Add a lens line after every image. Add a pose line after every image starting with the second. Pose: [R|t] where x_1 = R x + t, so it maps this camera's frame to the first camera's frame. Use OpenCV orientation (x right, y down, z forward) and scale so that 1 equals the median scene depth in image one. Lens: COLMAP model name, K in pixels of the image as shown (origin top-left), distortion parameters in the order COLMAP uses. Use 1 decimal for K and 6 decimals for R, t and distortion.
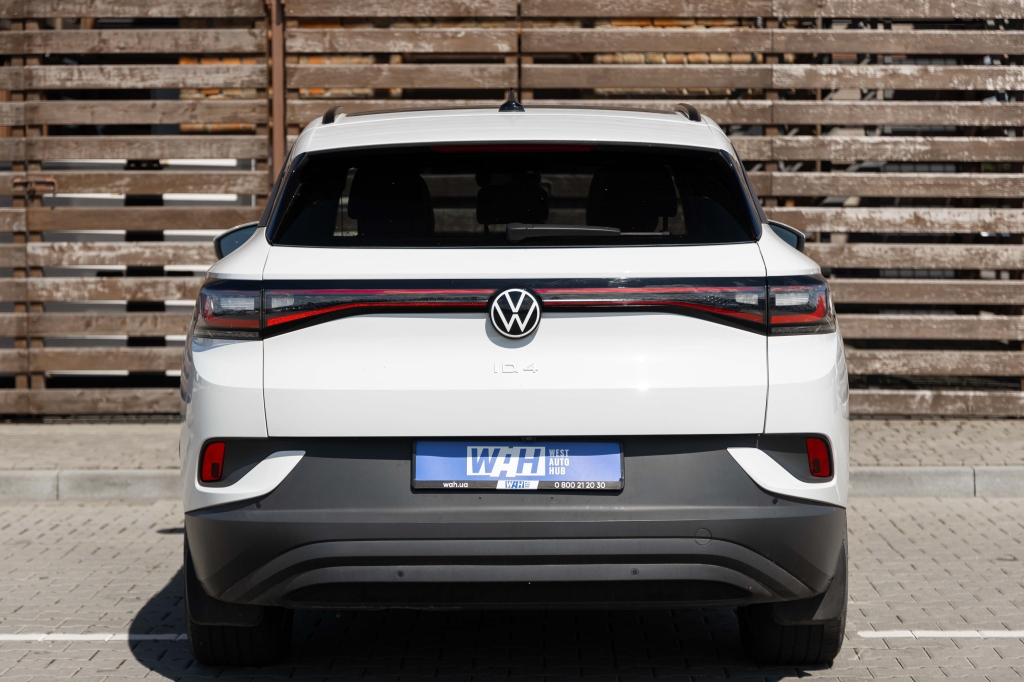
lens RADIAL K [[3089.6, 0, 484.5], [0, 3089.6, 359.9], [0, 0, 1]] dist [-0.065983, 0.000000]
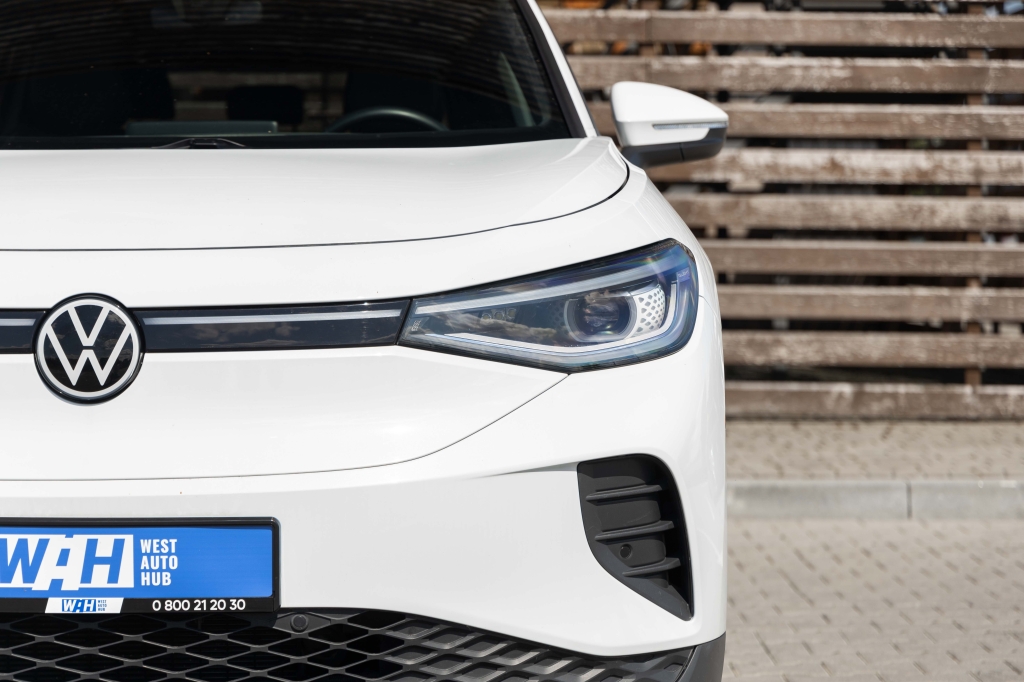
lens RADIAL K [[3089.6, 0, 509.0], [0, 3089.6, 344.6], [0, 0, 1]] dist [-0.065983, 0.000000]
pose [[0.999429, 0.002913, 0.033667, 0.031854], [-0.002409, 0.999885, -0.014990, 0.011722], [-0.033707, 0.014901, 0.999321, 0.222006]]
